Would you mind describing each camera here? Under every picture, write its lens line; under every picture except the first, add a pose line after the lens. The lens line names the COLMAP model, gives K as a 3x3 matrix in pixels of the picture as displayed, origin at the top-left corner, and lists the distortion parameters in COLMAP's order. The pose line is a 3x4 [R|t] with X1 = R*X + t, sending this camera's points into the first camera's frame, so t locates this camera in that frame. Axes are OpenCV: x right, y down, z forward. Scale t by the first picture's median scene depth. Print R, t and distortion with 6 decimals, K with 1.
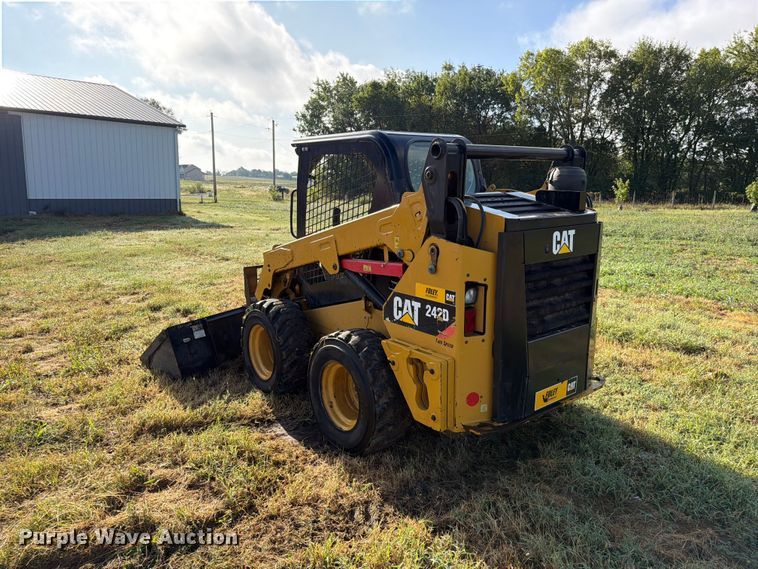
lens RADIAL K [[532.8, 0, 379.0], [0, 532.8, 284.5], [0, 0, 1]] dist [0.153151, -0.216116]
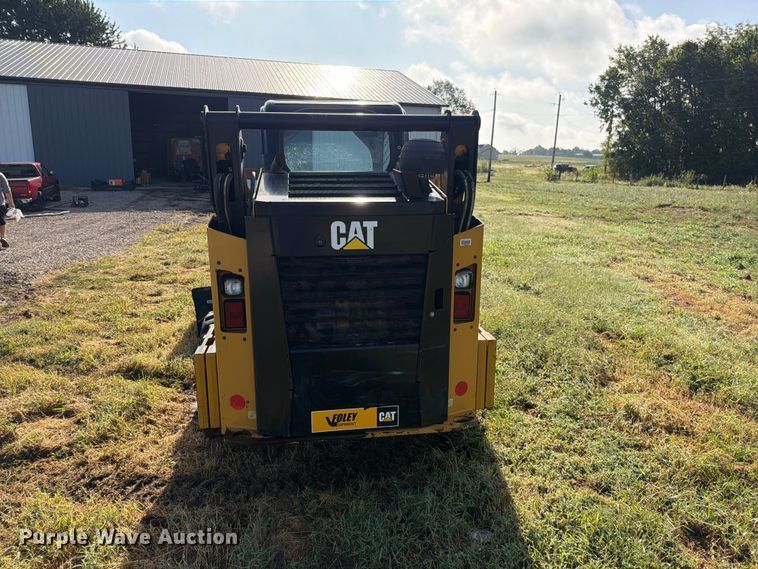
lens RADIAL K [[543.7, 0, 379.0], [0, 543.7, 284.5], [0, 0, 1]] dist [0.039404, -0.046151]
pose [[0.861484, 0.119694, -0.493477, 0.601076], [-0.102185, 0.992805, 0.062417, -0.046571], [0.497398, -0.003346, 0.867516, 0.246470]]
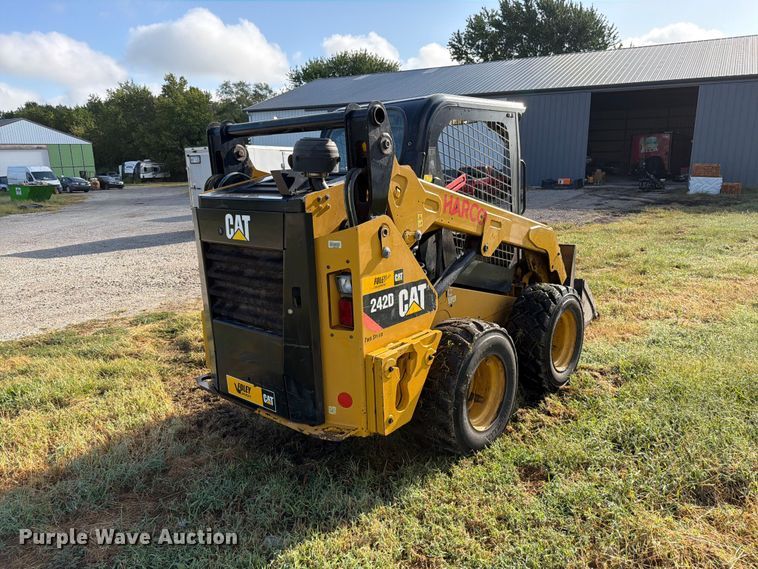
lens RADIAL K [[543.7, 0, 379.0], [0, 543.7, 284.5], [0, 0, 1]] dist [0.039404, -0.046151]
pose [[0.173370, 0.209170, -0.962388, 0.984300], [-0.158446, 0.970380, 0.182364, -0.145754], [0.972028, 0.120870, 0.201377, 0.815401]]
